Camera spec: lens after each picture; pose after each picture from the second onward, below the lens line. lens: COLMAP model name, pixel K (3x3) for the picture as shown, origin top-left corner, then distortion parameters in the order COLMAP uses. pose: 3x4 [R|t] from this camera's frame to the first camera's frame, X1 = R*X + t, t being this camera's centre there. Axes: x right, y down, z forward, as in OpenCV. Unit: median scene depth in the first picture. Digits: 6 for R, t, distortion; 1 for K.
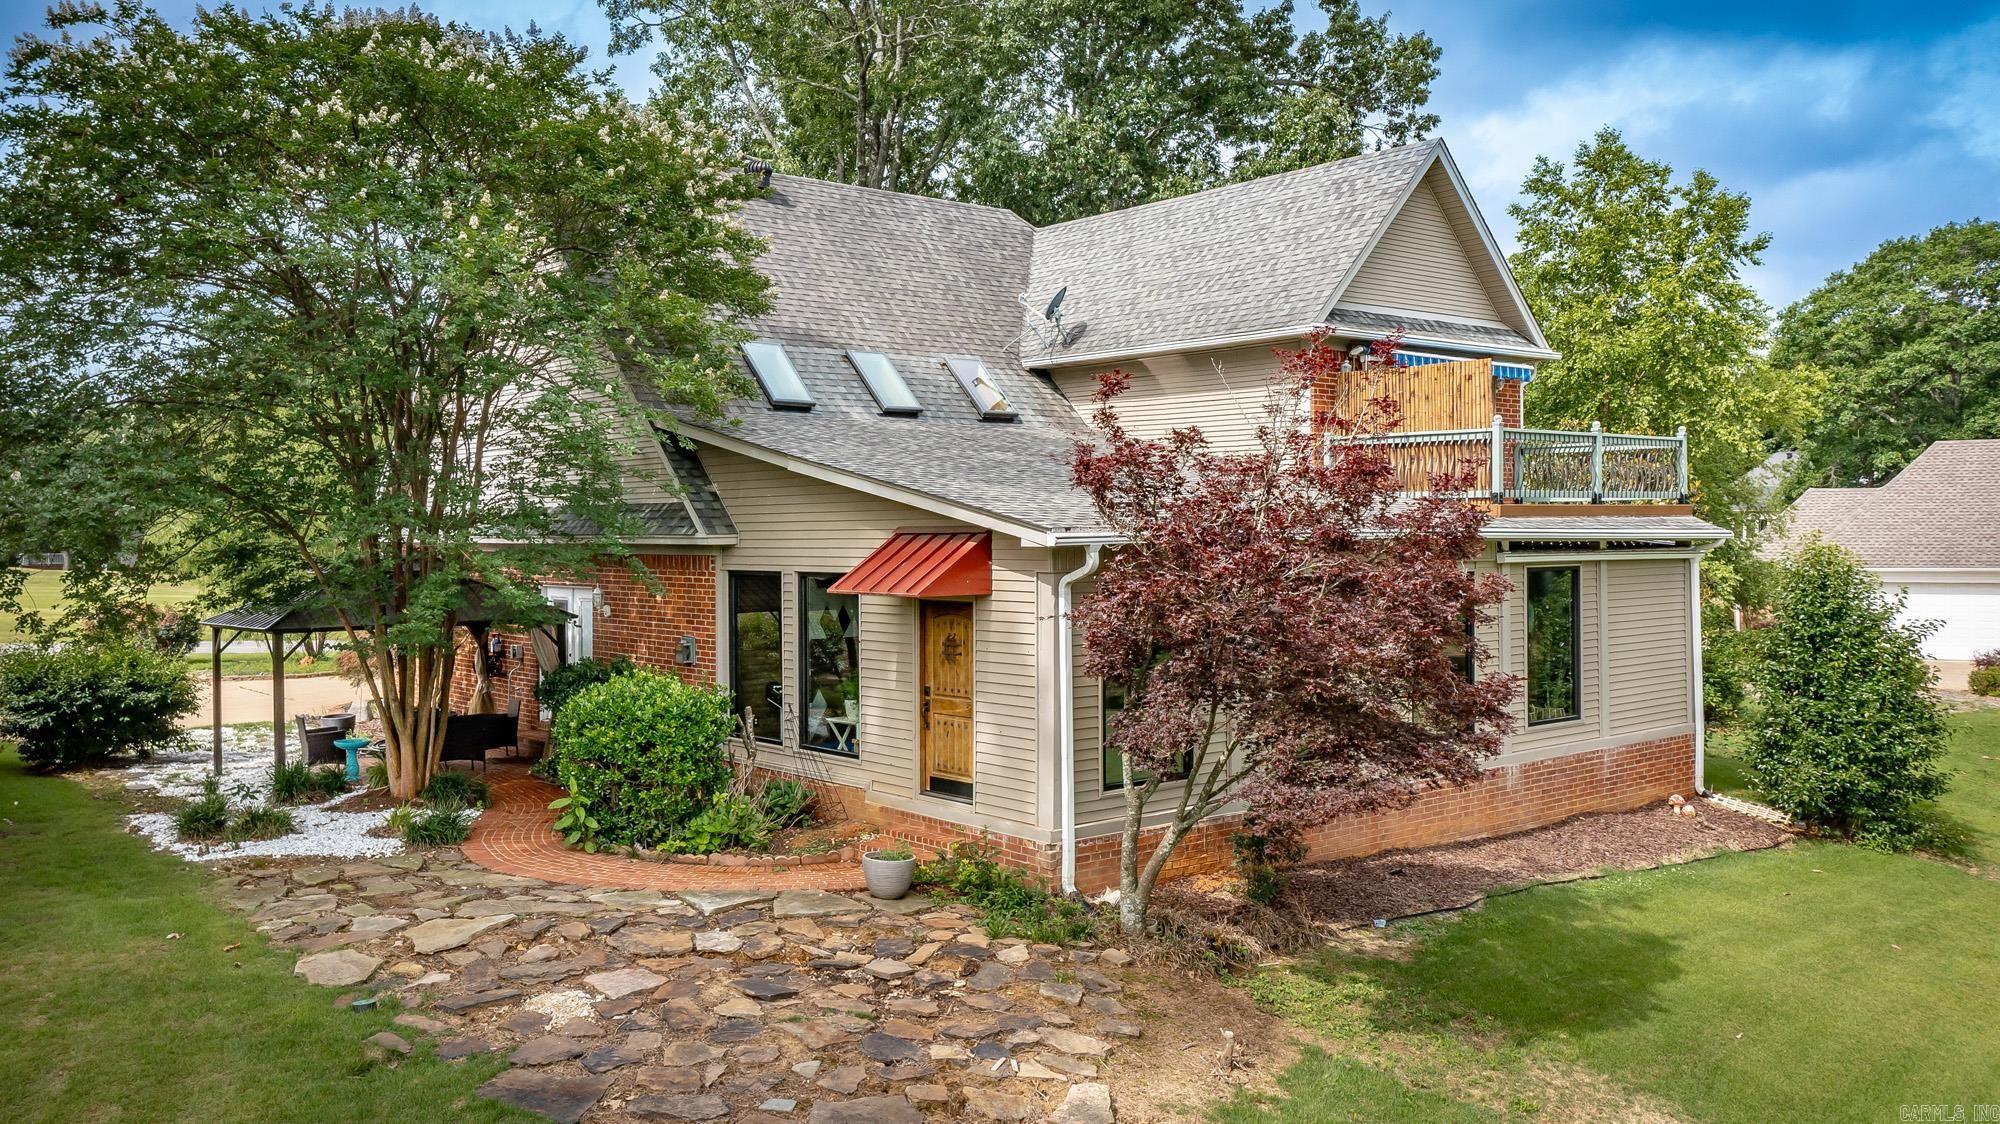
lens RADIAL K [[1606.1, 0, 1000.0], [0, 1606.1, 562.0], [0, 0, 1]] dist [0.006042, 0.013124]
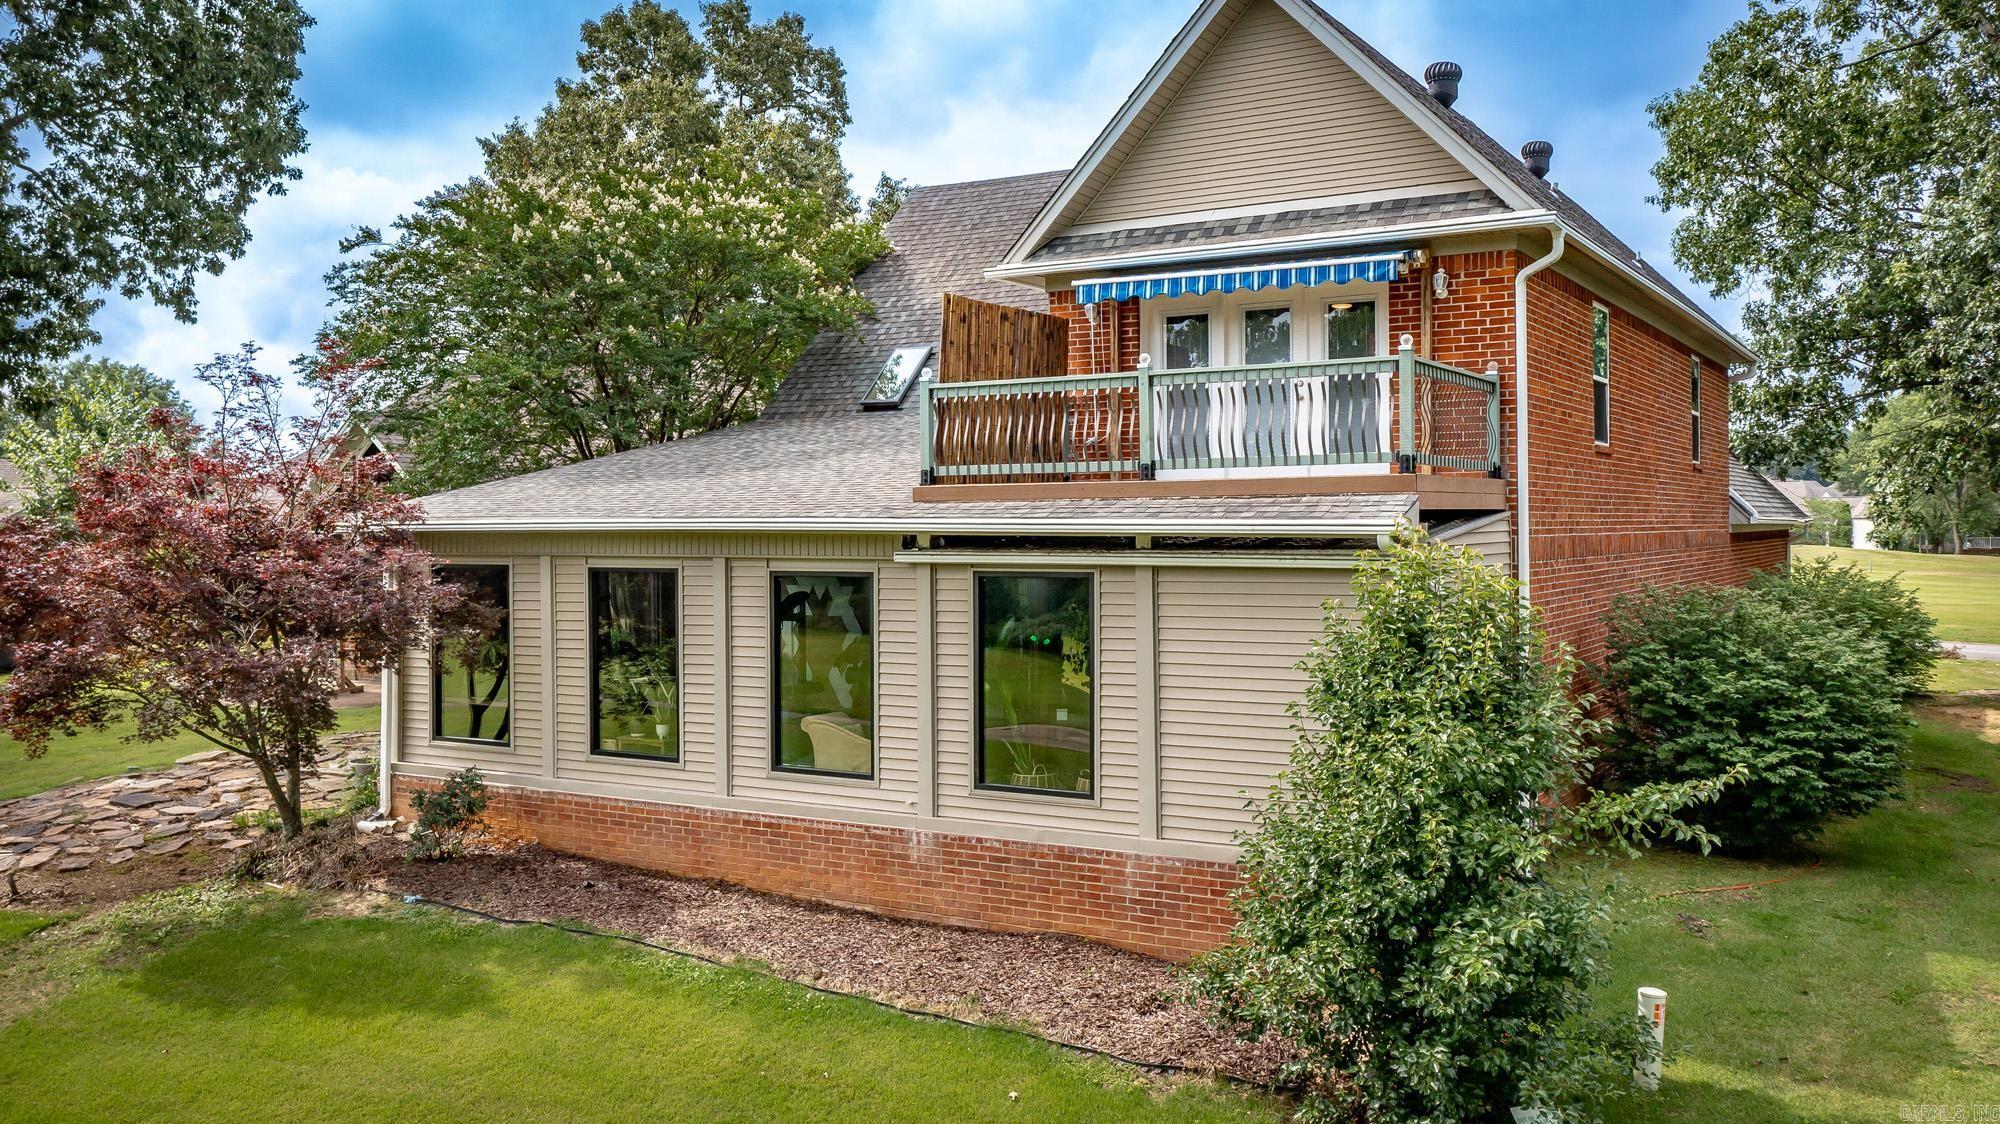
lens RADIAL K [[1606.1, 0, 1000.0], [0, 1606.1, 562.0], [0, 0, 1]] dist [0.006042, 0.013124]
pose [[0.328607, 0.021353, -0.944225, 0.985355], [-0.015834, 0.999728, 0.017097, -0.013058], [0.944334, 0.009333, 0.328856, 0.742843]]
